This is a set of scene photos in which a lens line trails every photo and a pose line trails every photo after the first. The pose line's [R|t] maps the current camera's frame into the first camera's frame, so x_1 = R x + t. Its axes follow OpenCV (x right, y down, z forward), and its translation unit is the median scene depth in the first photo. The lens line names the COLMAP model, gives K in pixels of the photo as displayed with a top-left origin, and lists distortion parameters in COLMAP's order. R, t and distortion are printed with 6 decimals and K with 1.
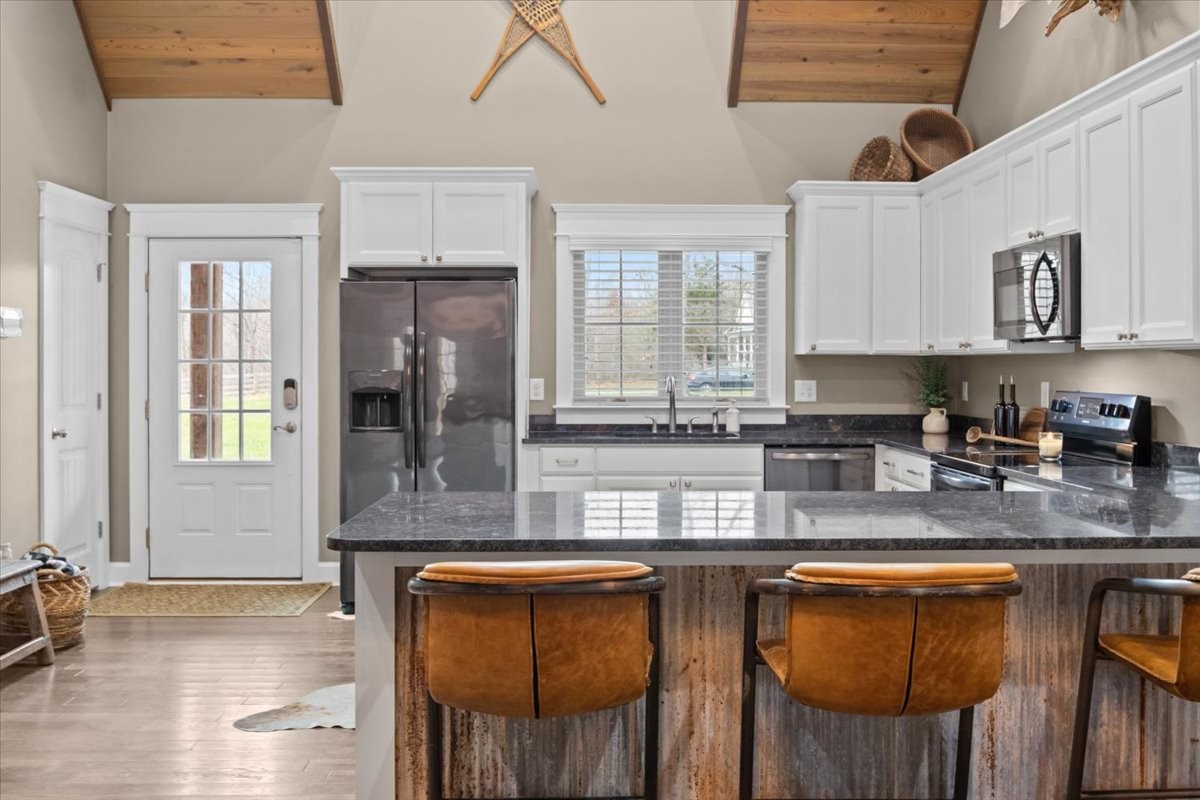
lens RADIAL K [[1074.6, 0, 598.0], [0, 1074.6, 389.0], [0, 0, 1]] dist [-0.036869, 0.003951]
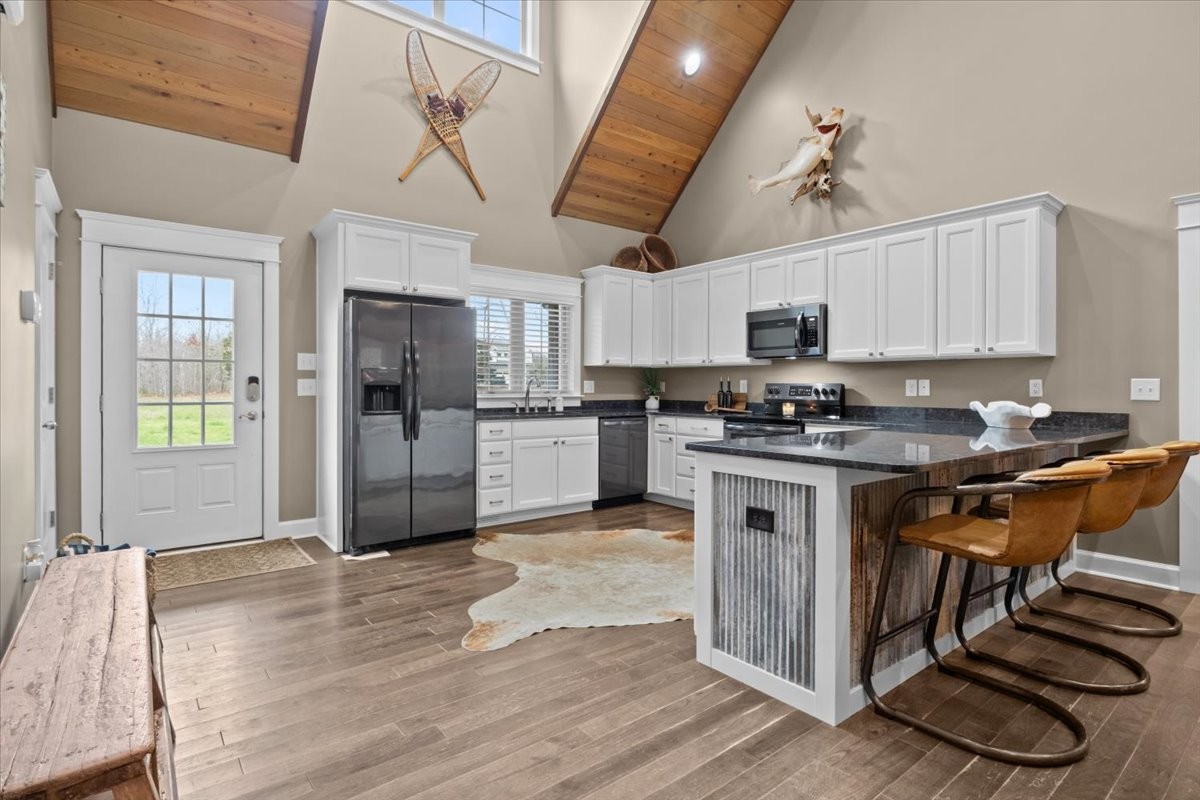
lens RADIAL K [[586.3, 0, 590.0], [0, 586.3, 395.6], [0, 0, 1]] dist [-0.002704, -0.000407]
pose [[0.811736, -0.006842, 0.583985, -0.368733], [0.009073, 0.999958, -0.000897, 0.016943], [-0.583954, 0.006027, 0.811764, 0.229781]]
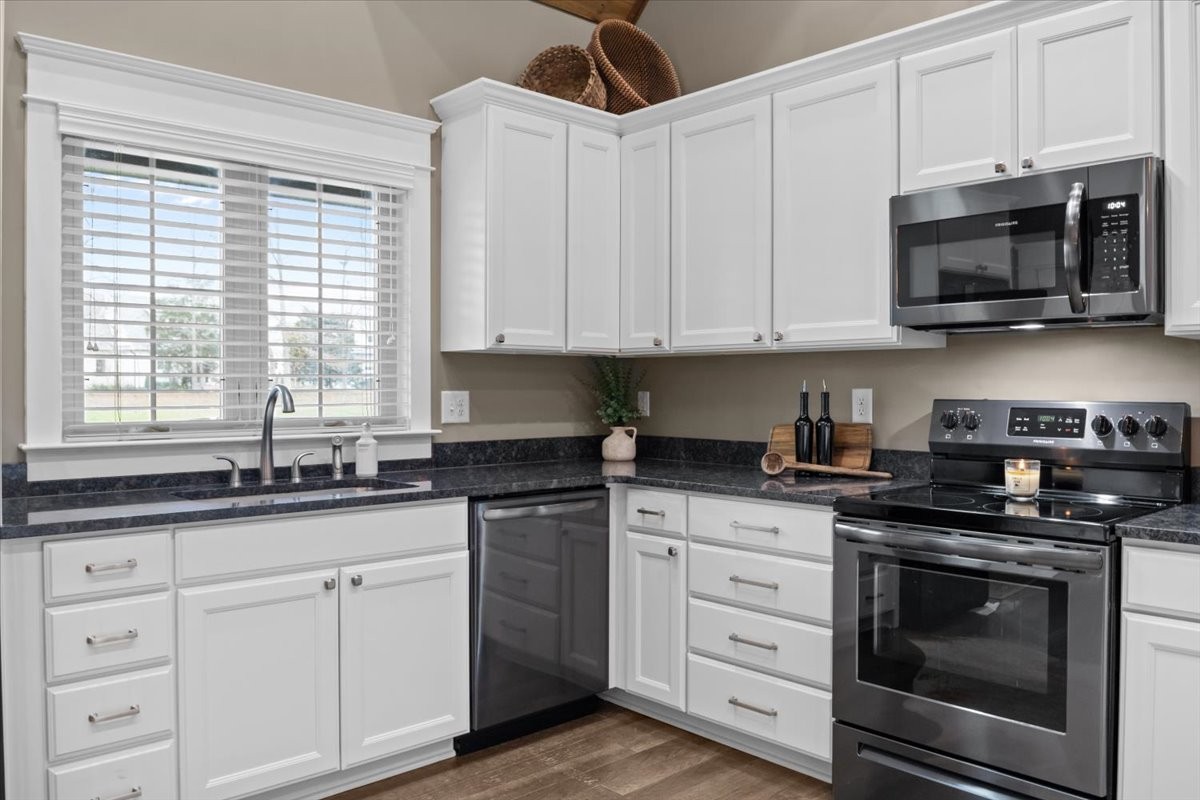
lens RADIAL K [[922.1, 0, 593.3], [0, 922.1, 392.8], [0, 0, 1]] dist [-0.009452, -0.002049]
pose [[0.758772, -0.004802, 0.651338, -0.116593], [0.013987, 0.999862, -0.008922, -0.000480], [-0.651206, 0.015880, 0.758735, 0.518973]]
